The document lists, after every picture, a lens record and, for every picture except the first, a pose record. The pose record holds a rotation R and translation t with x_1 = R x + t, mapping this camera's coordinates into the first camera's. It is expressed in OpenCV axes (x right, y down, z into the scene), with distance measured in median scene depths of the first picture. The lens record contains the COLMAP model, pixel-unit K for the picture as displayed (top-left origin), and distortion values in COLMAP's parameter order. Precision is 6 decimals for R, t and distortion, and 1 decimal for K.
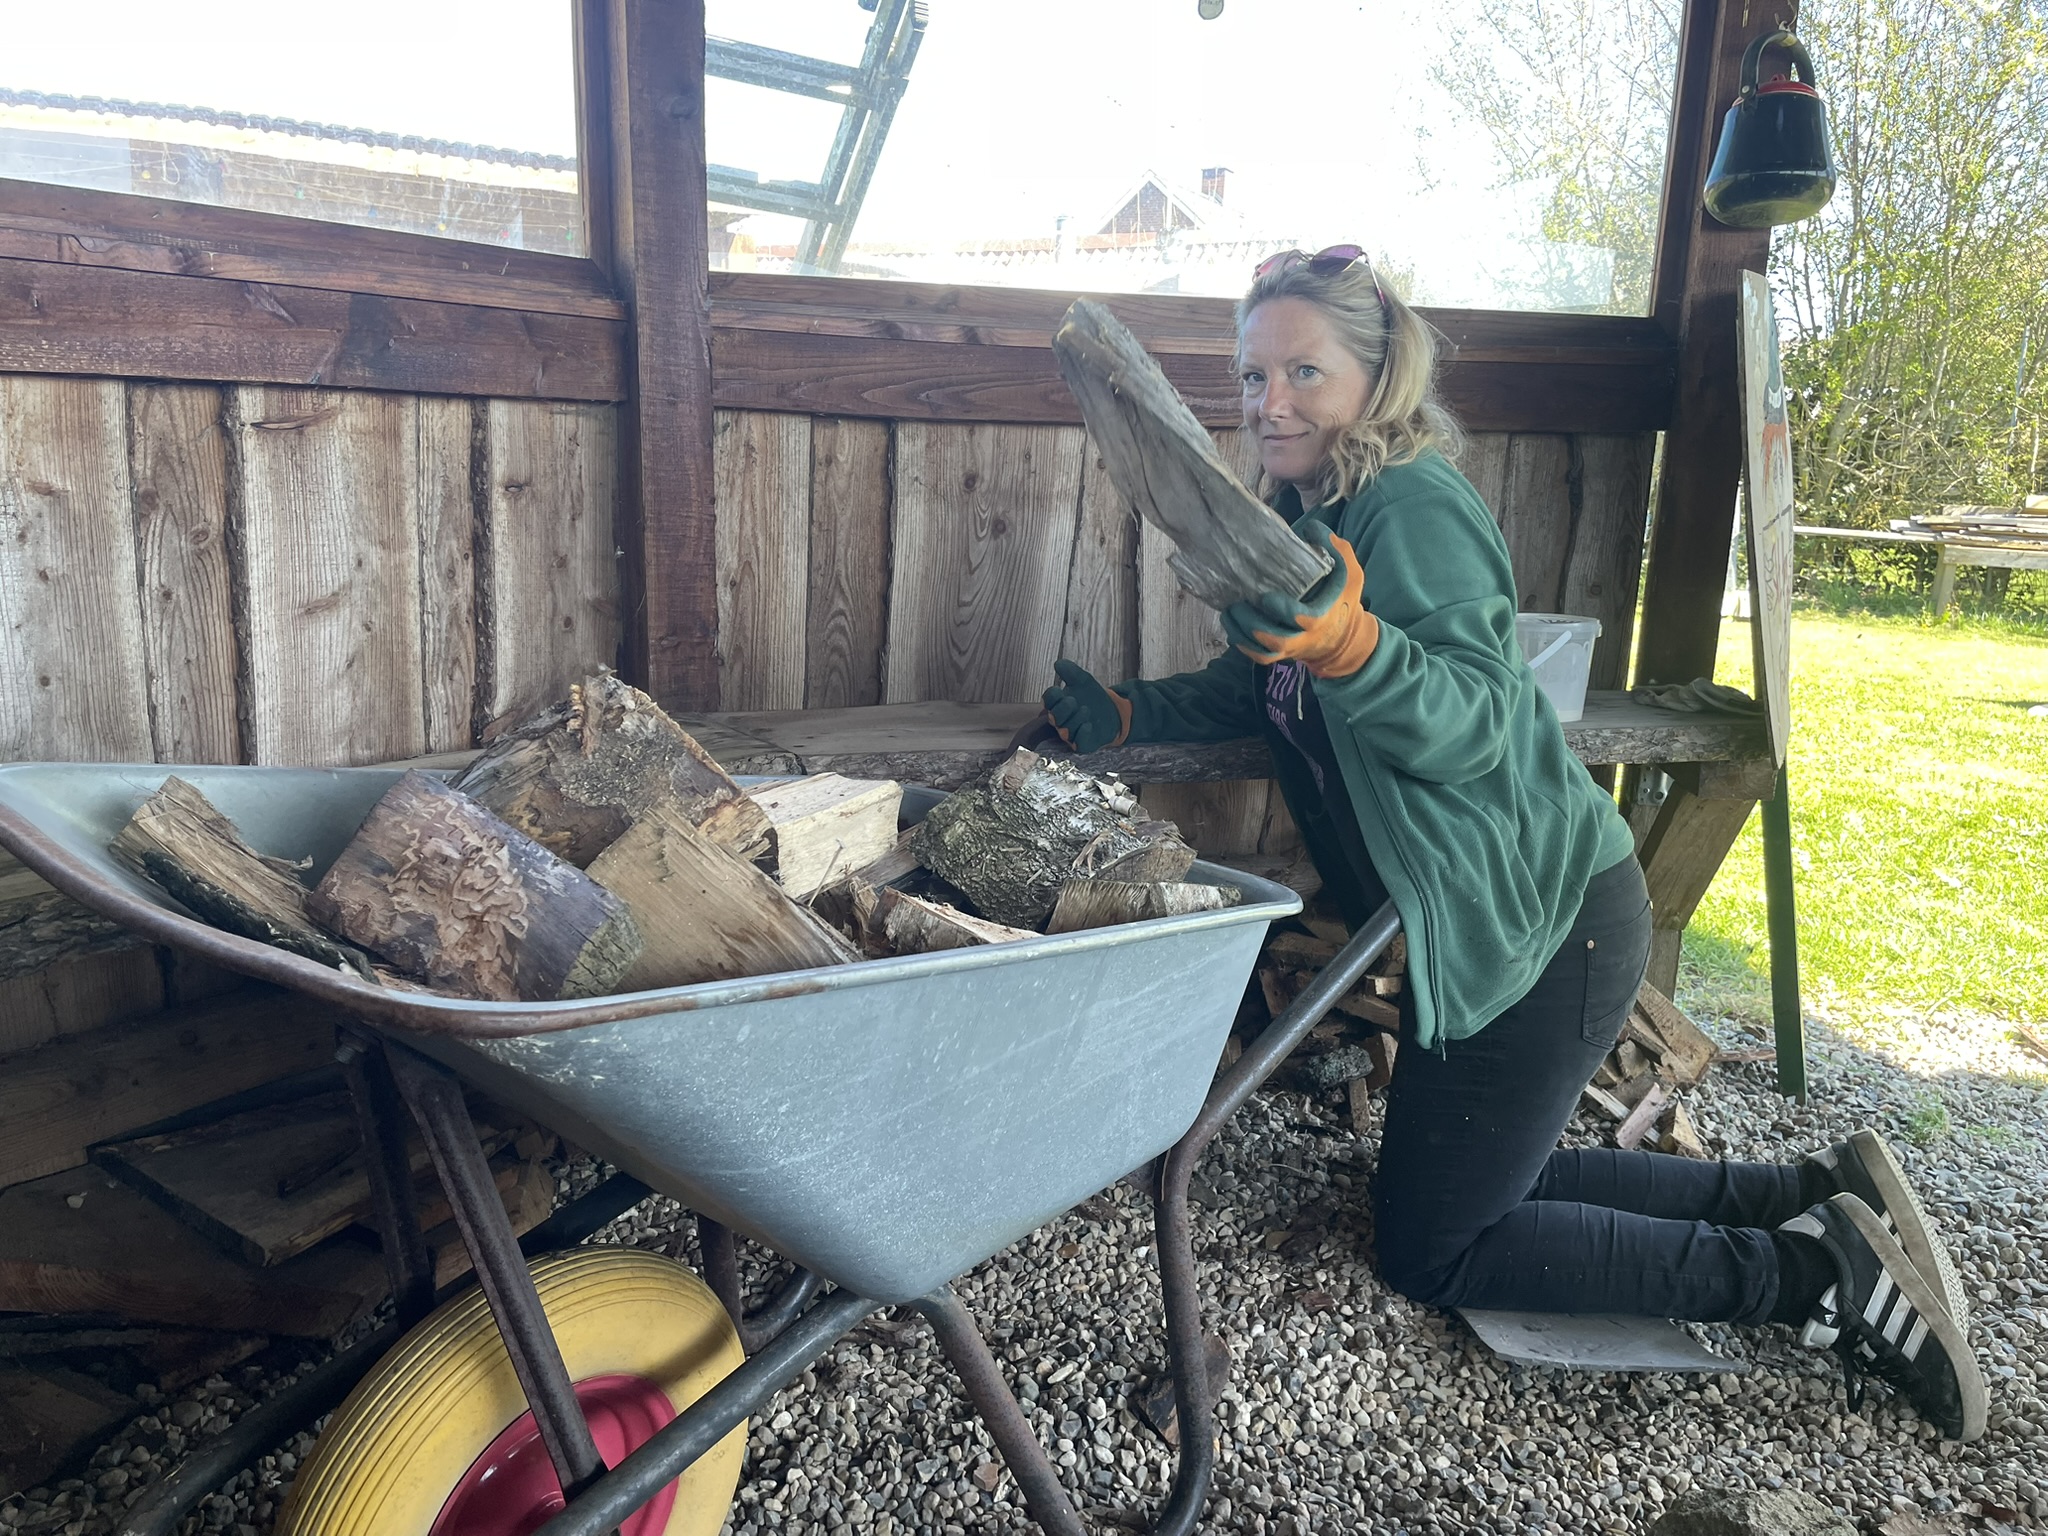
lens RADIAL K [[1566.6, 0, 1024.0], [0, 1566.6, 768.0], [0, 0, 1]] dist [0.096123, -0.137295]
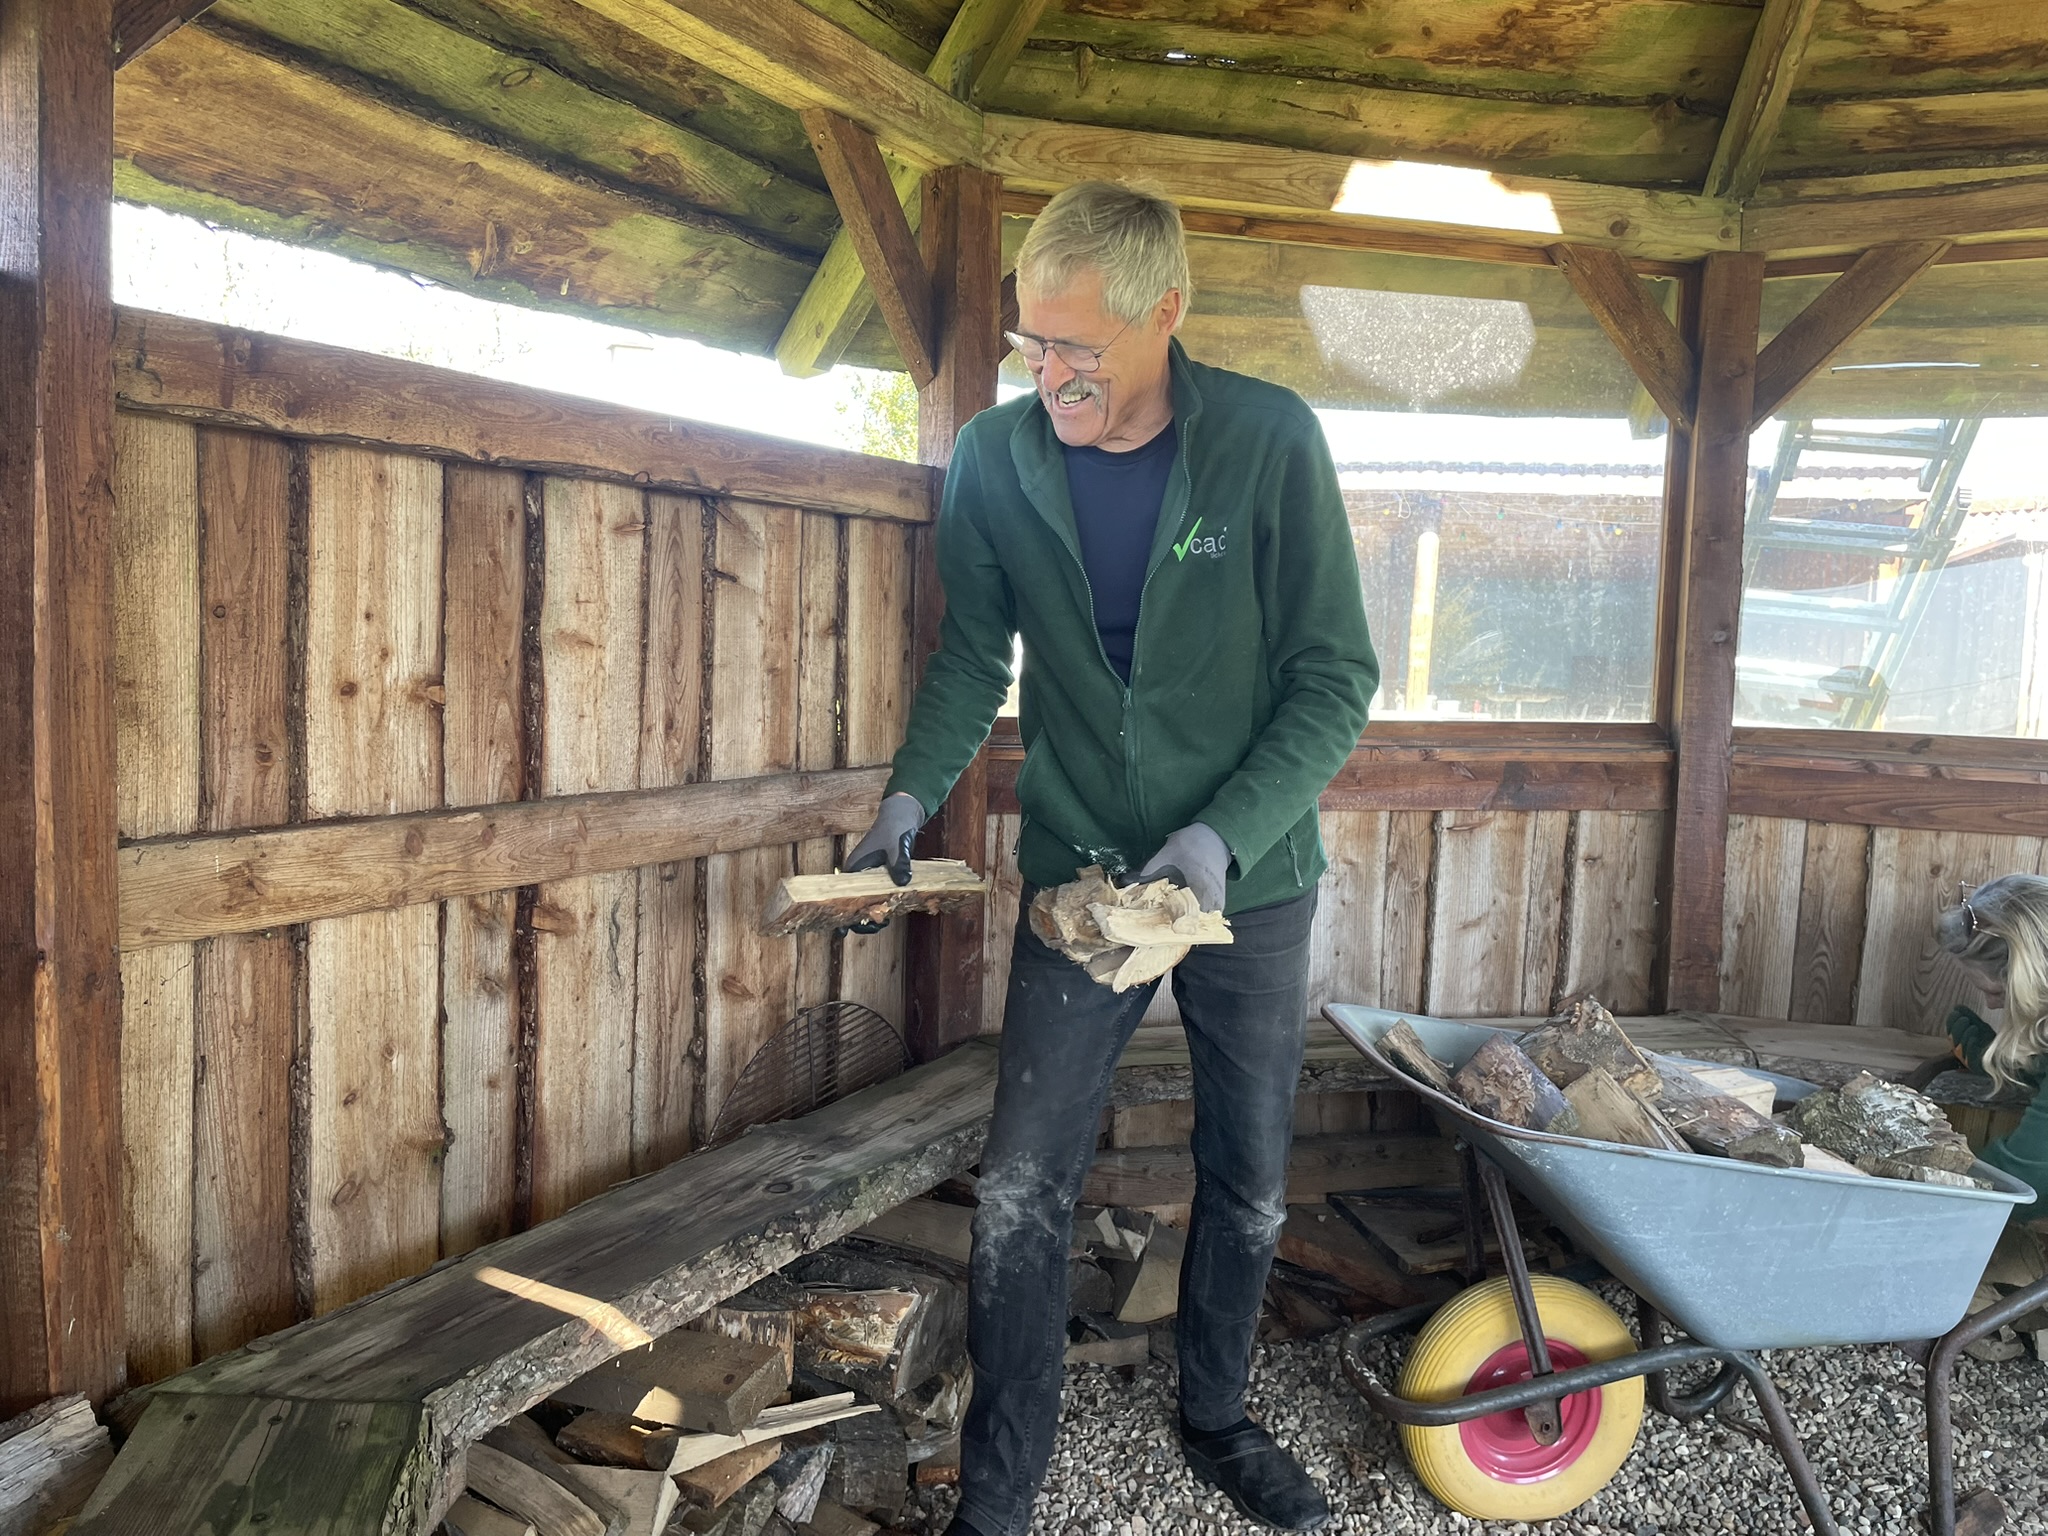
lens RADIAL K [[1520.4, 0, 1024.0], [0, 1520.4, 768.0], [0, 0, 1]] dist [0.092065, -0.109661]
pose [[0.760143, 0.042834, -0.648343, 0.319997], [-0.139350, 0.985354, -0.098280, -0.038557], [0.634638, 0.165054, 0.754978, -0.729564]]
